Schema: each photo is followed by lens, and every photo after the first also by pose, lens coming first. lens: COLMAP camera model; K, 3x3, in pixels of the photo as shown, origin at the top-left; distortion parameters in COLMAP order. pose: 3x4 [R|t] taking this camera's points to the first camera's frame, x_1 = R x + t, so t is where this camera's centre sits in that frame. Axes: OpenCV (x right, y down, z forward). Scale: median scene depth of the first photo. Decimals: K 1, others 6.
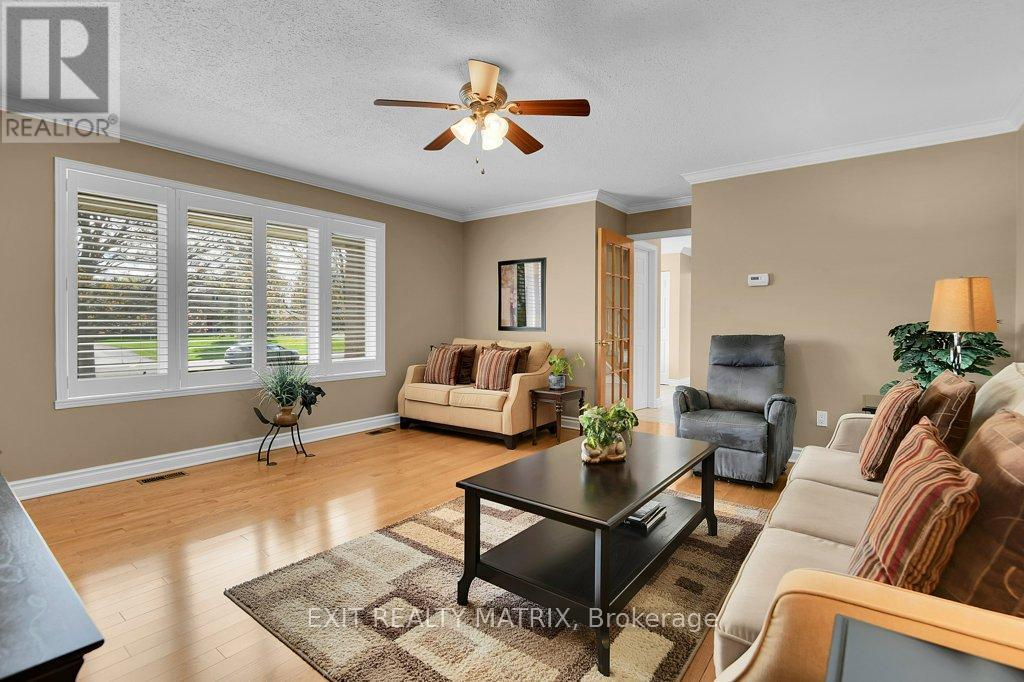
lens RADIAL K [[473.2, 0, 513.8], [0, 473.2, 336.2], [0, 0, 1]] dist [-0.016049, -0.000642]
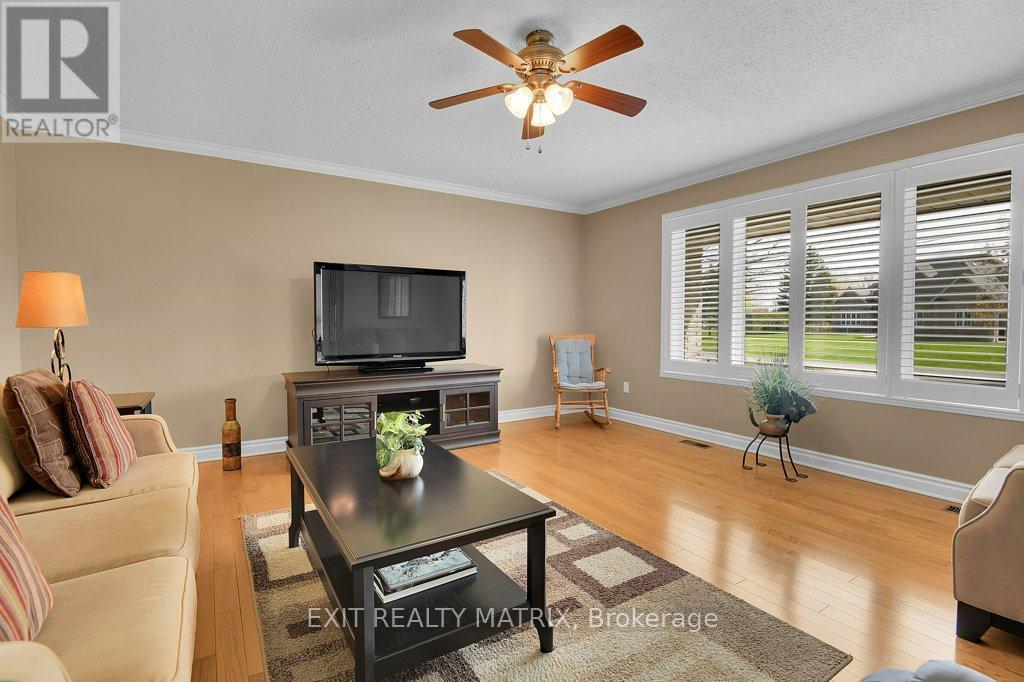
lens RADIAL K [[473.2, 0, 513.7], [0, 473.2, 337.0], [0, 0, 1]] dist [-0.016049, -0.000642]
pose [[-0.340441, 0.028113, -0.939846, 0.541999], [-0.016987, 0.999206, 0.036041, -0.021162], [0.940113, 0.028235, -0.339693, 0.856463]]
